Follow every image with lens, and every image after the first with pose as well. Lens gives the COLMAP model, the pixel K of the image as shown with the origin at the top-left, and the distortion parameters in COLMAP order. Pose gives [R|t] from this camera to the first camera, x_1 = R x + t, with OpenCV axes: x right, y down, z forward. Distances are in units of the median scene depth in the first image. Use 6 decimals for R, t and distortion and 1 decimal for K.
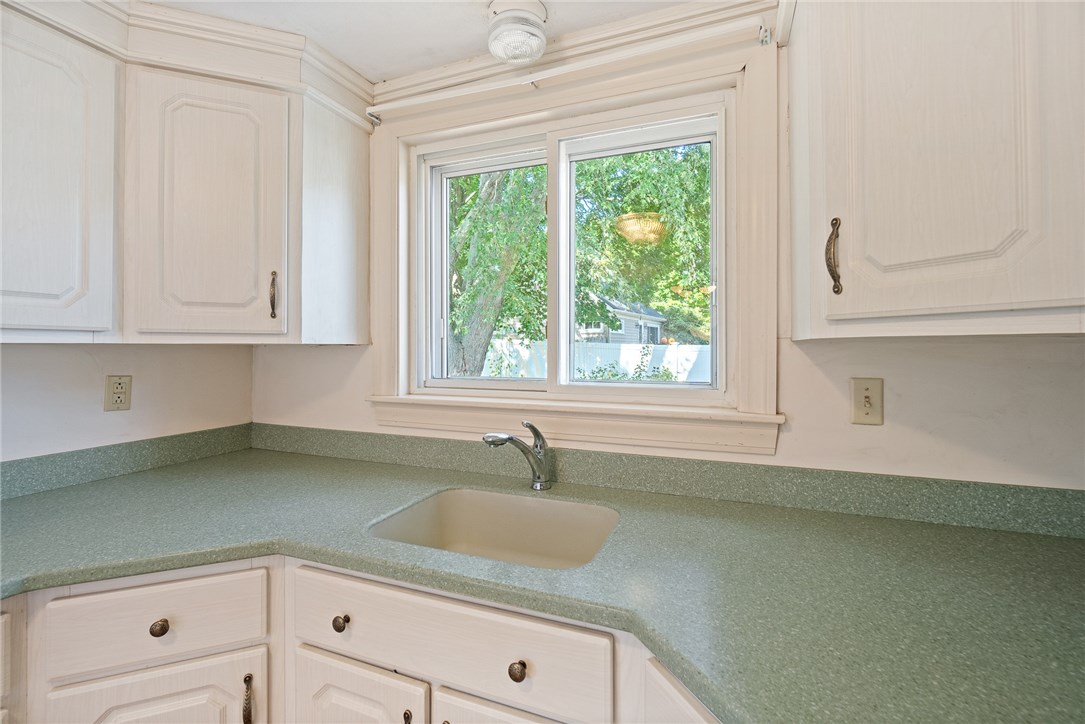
lens RADIAL K [[475.5, 0, 541.7], [0, 475.5, 352.3], [0, 0, 1]] dist [0.000618, 0.000325]
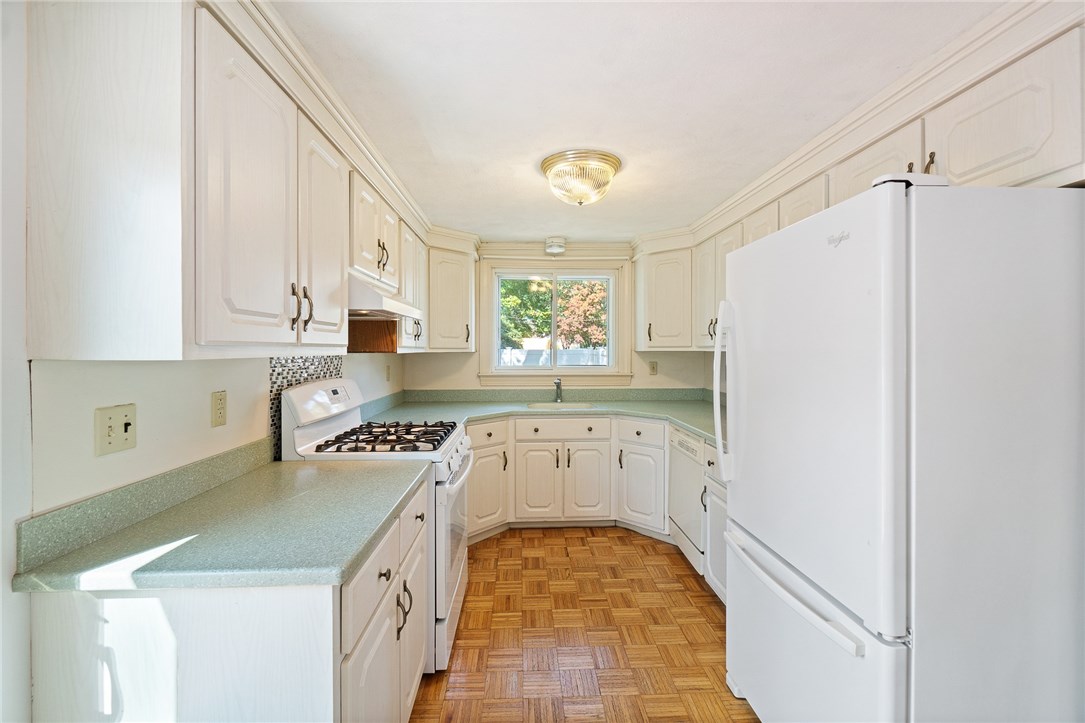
lens RADIAL K [[460.0, 0, 541.9], [0, 460.0, 356.6], [0, 0, 1]] dist [-0.001437, -0.000304]
pose [[0.915398, -0.006344, 0.402499, -1.368756], [0.003930, 0.999969, 0.006824, -0.008779], [-0.402530, -0.004665, 0.915395, -1.691908]]
